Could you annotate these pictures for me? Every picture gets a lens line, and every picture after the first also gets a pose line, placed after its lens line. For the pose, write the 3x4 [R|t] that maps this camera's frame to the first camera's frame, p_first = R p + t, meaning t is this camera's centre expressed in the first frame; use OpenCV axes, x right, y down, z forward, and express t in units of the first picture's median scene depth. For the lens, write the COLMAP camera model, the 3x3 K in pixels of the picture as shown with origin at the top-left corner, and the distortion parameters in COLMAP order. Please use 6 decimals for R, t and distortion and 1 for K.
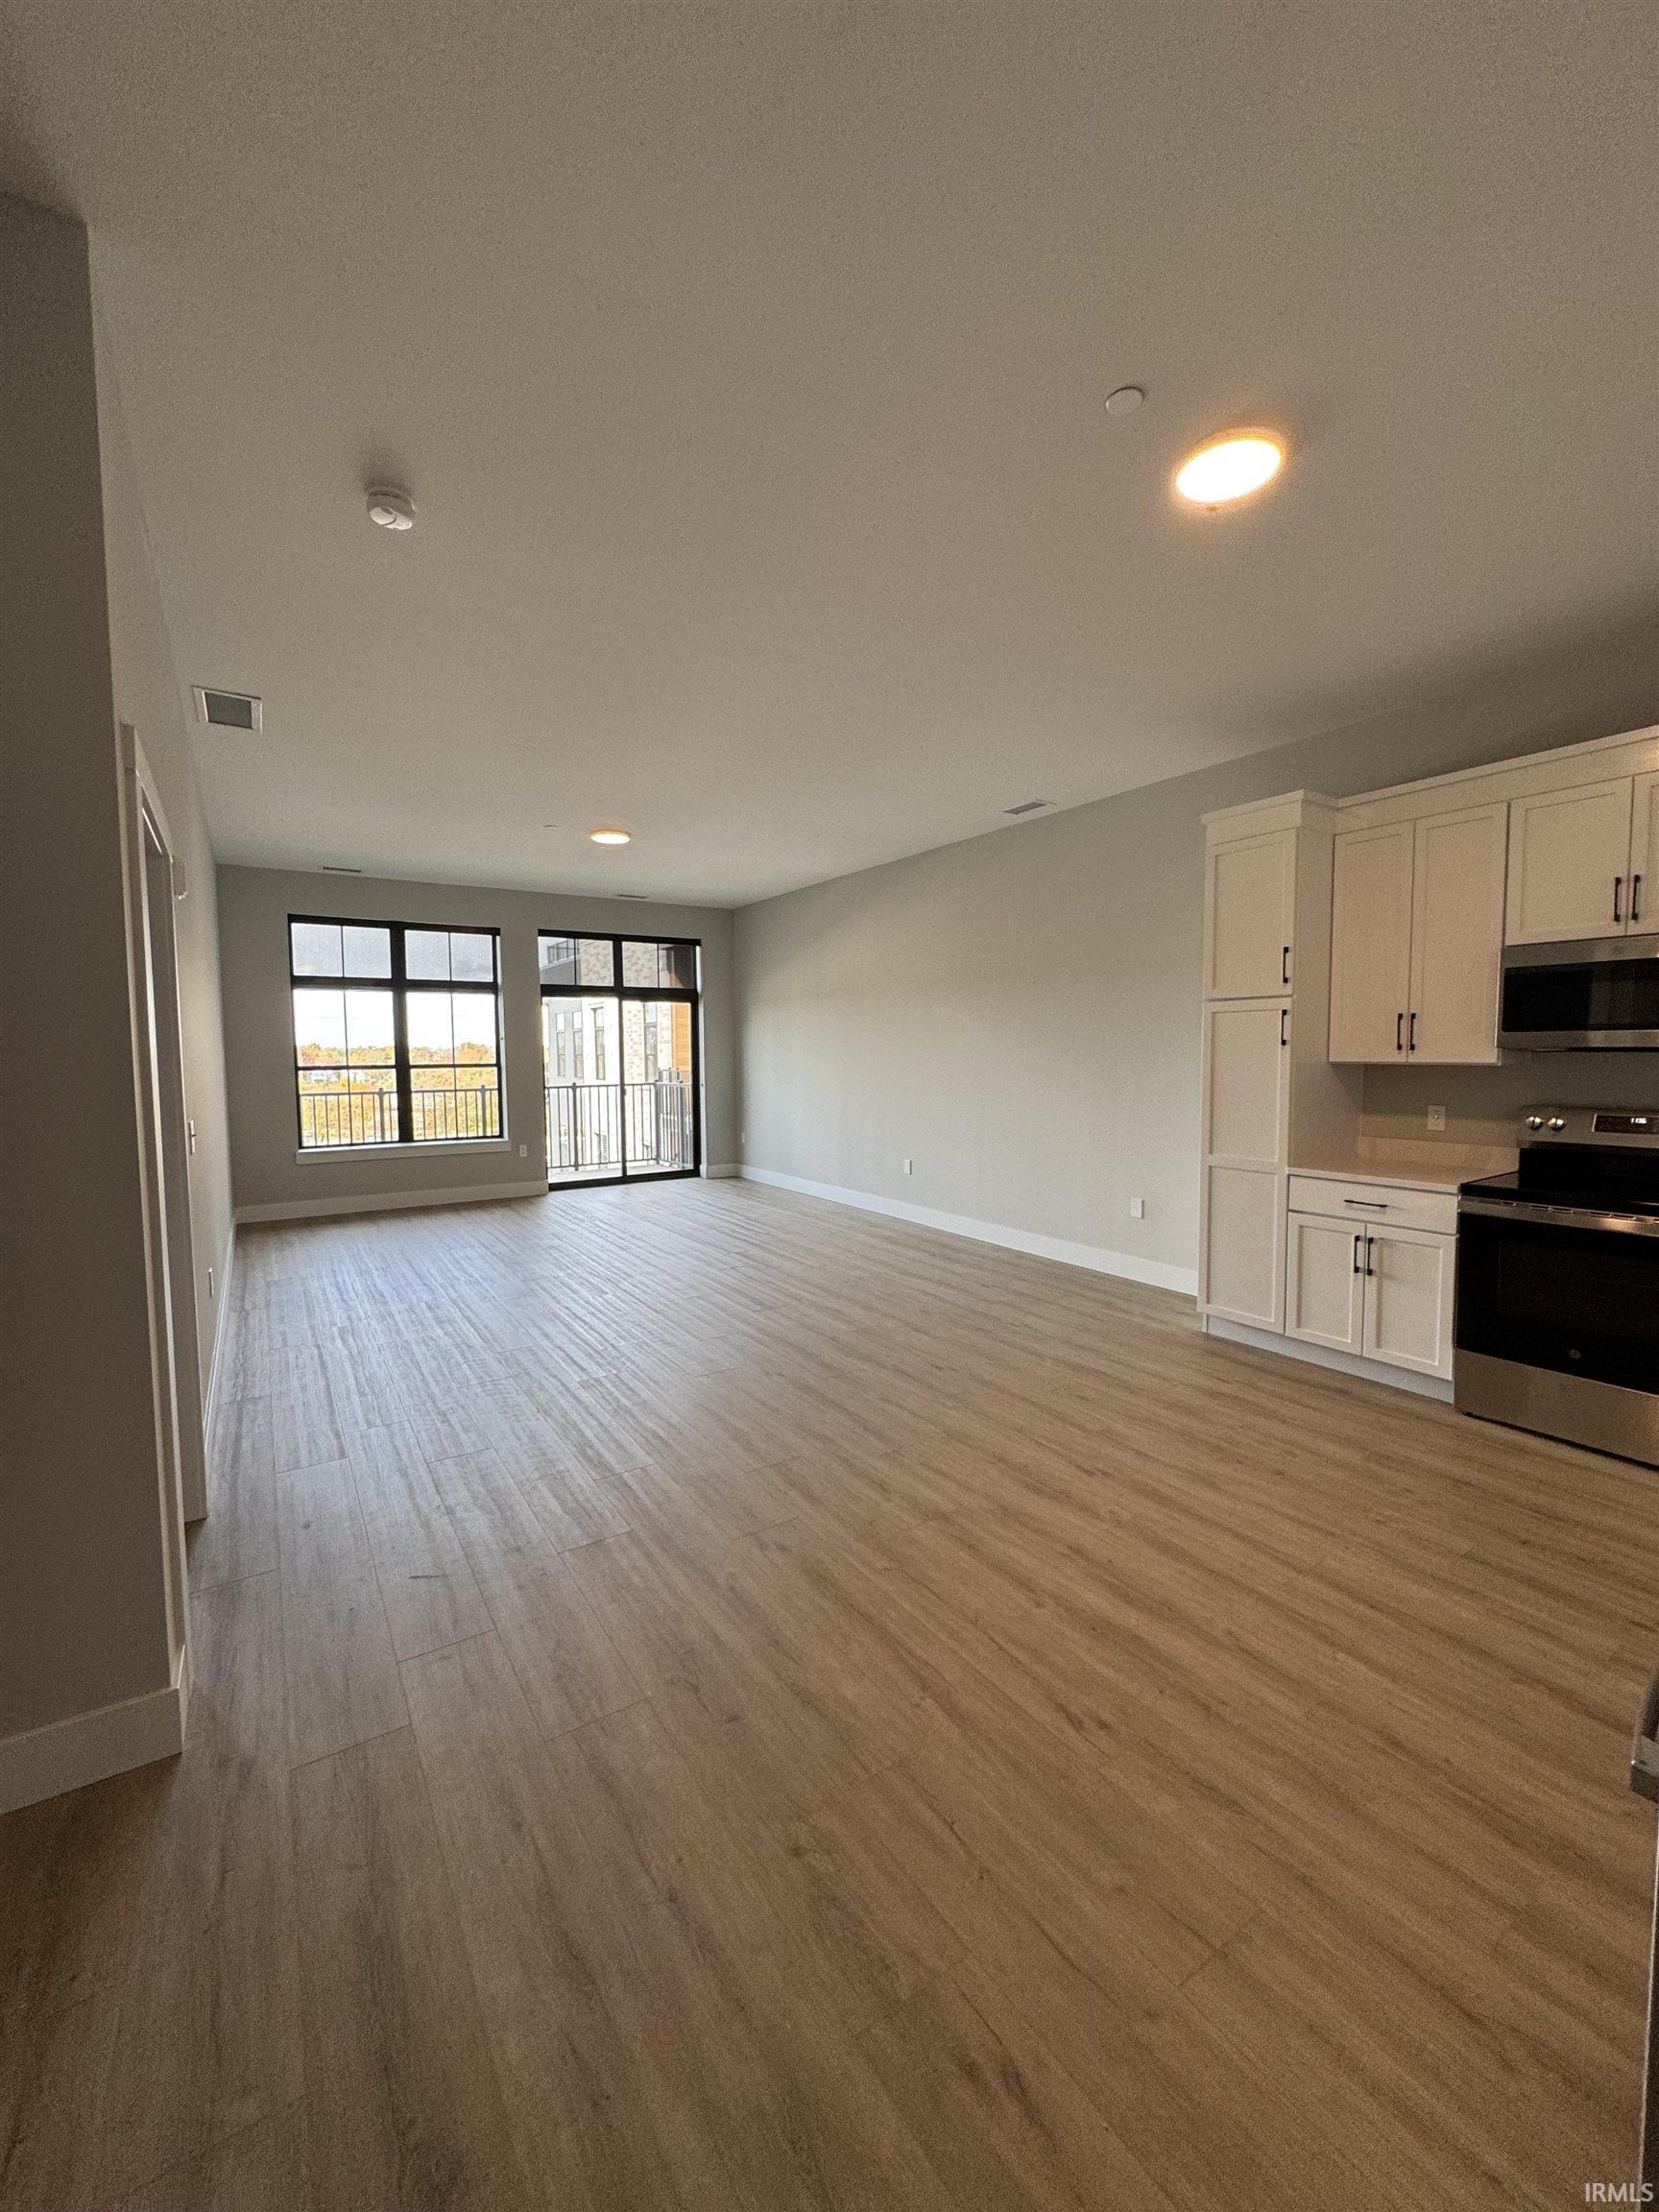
lens RADIAL K [[889.8, 0, 819.0], [0, 889.8, 1112.5], [0, 0, 1]] dist [-0.004534, -0.000090]
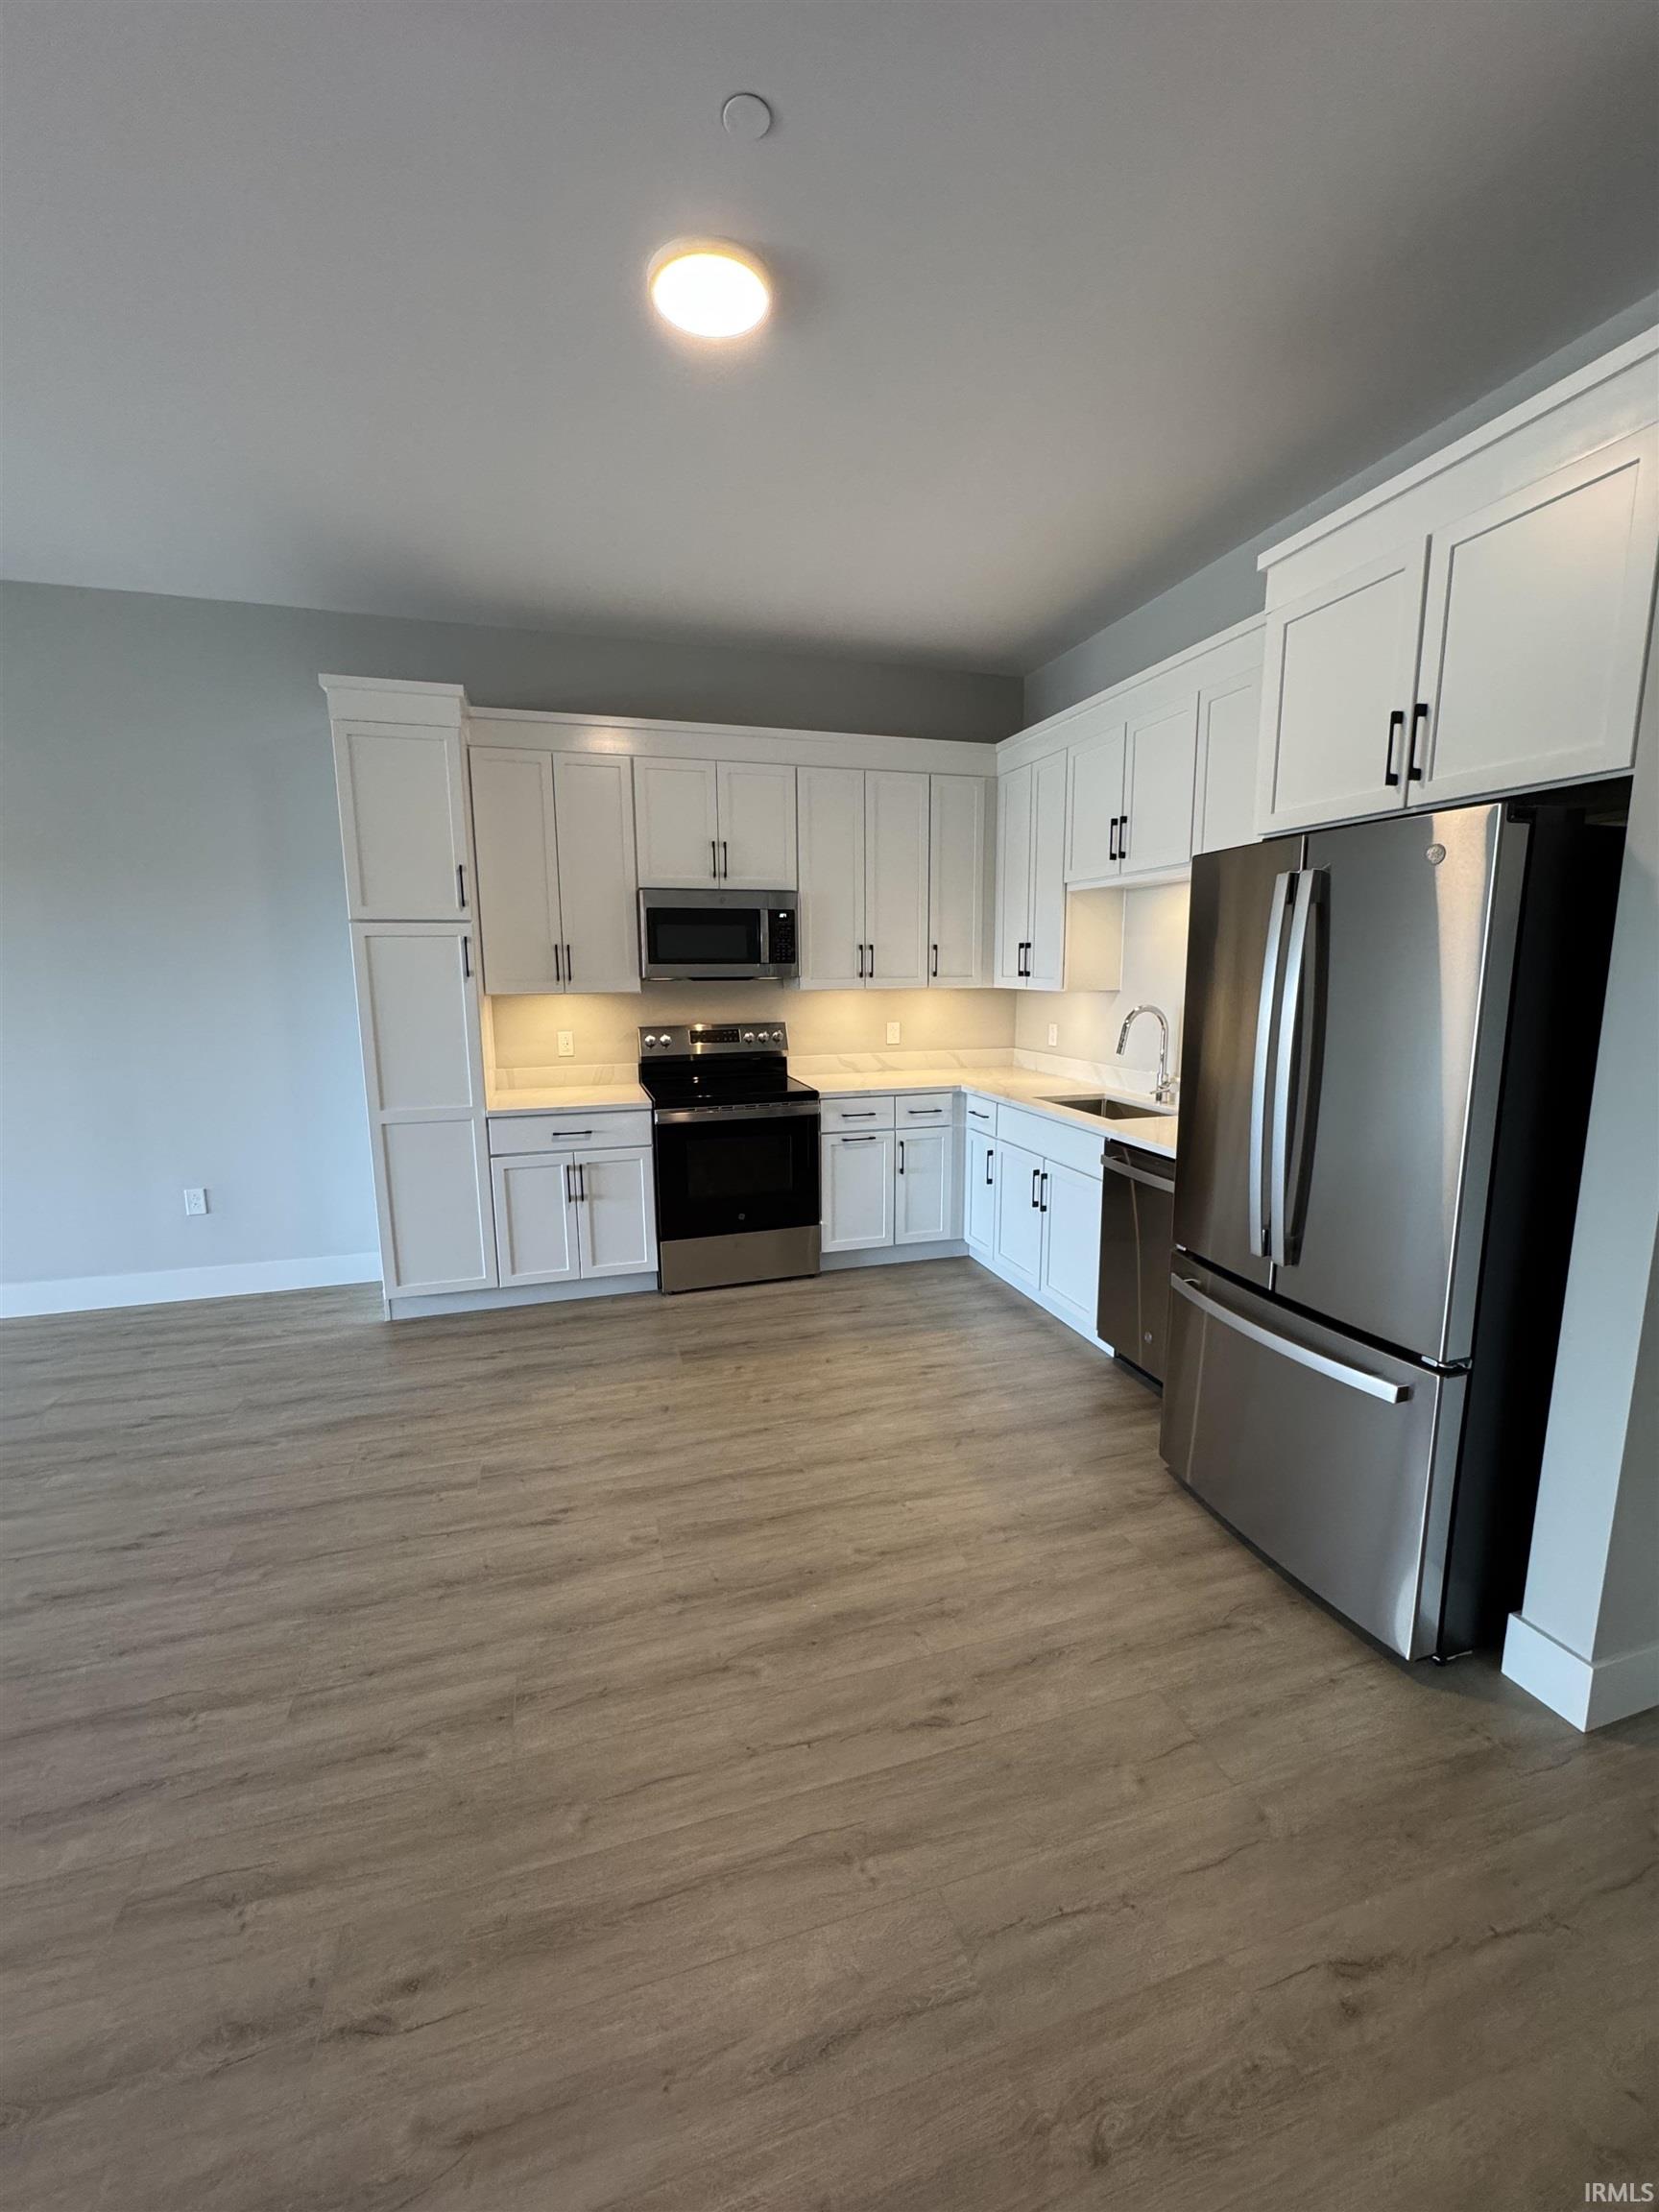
lens RADIAL K [[889.8, 0, 830.5], [0, 889.8, 1108.4], [0, 0, 1]] dist [-0.004534, -0.000090]
pose [[0.259449, -0.147926, 0.954361, -0.280984], [0.072954, 0.988378, 0.133366, -0.040068], [-0.962997, 0.035023, 0.267226, 0.447882]]
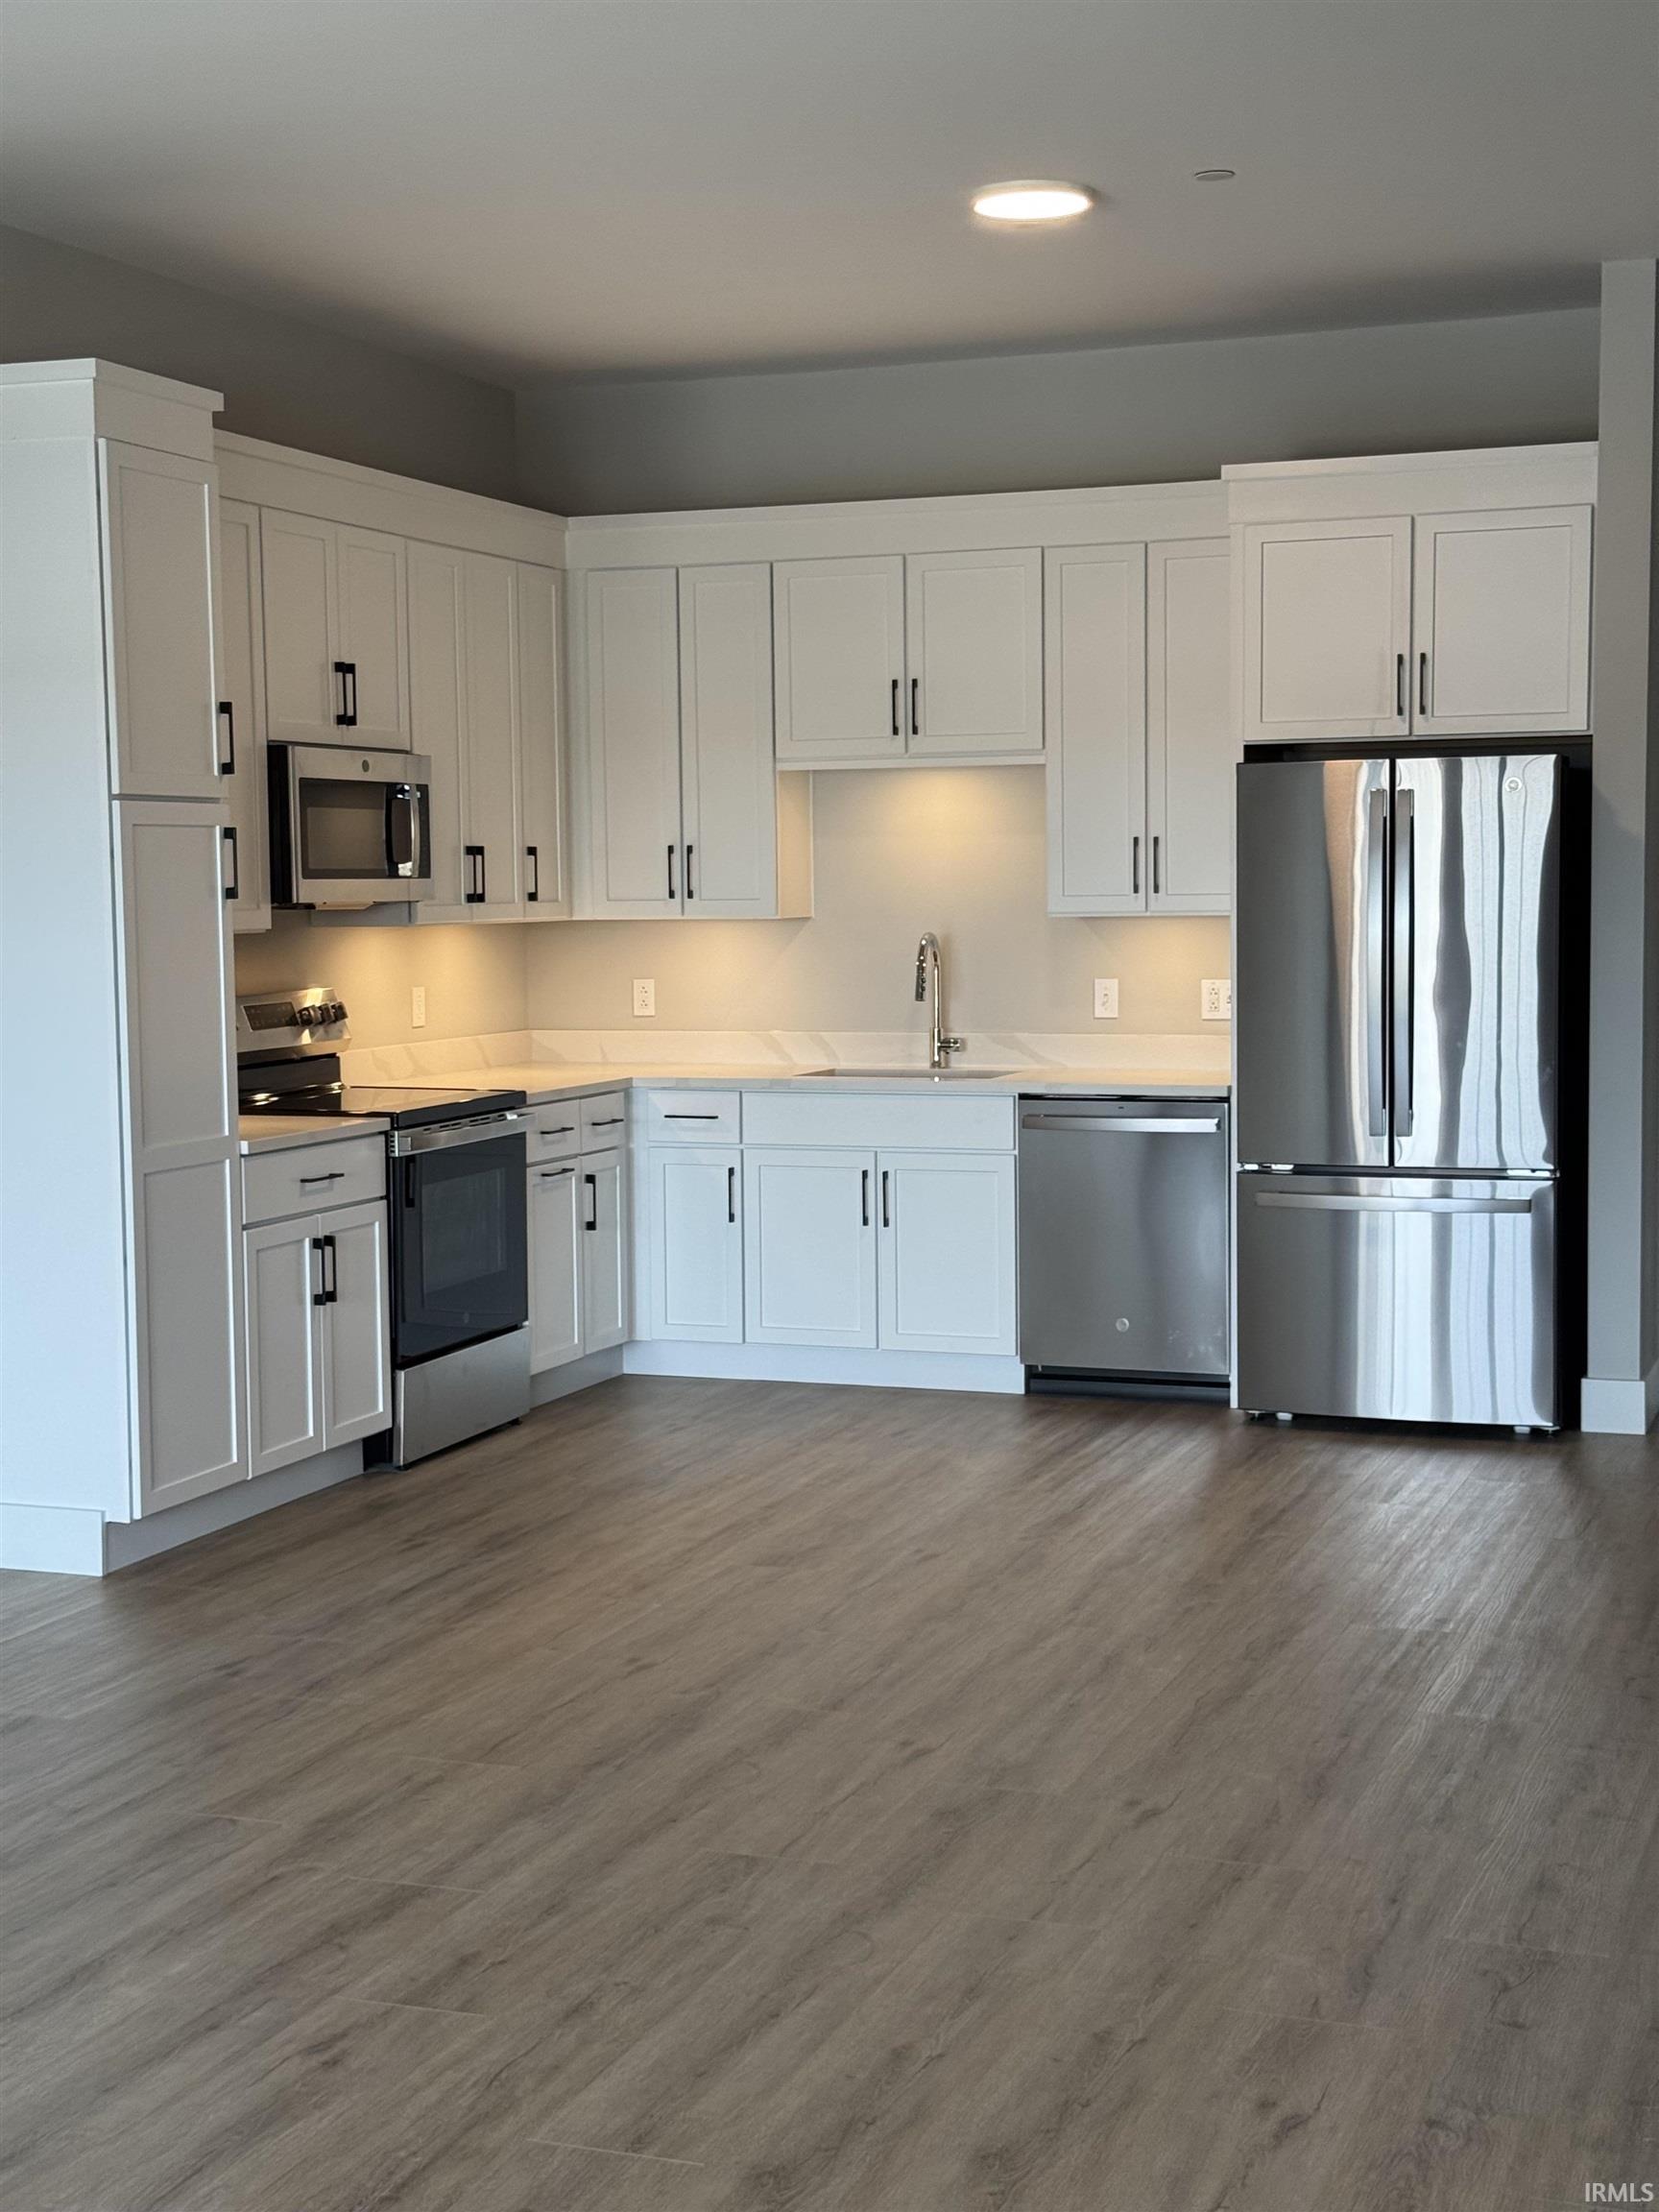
lens RADIAL K [[3049.2, 0, 825.3], [0, 3049.2, 1103.0], [0, 0, 1]] dist [0.051235, 0.000000]
pose [[-0.608066, -0.037974, 0.792978, -1.130176], [0.076941, 0.991334, 0.106472, -0.127472], [-0.790149, 0.125754, -0.599875, 1.925472]]
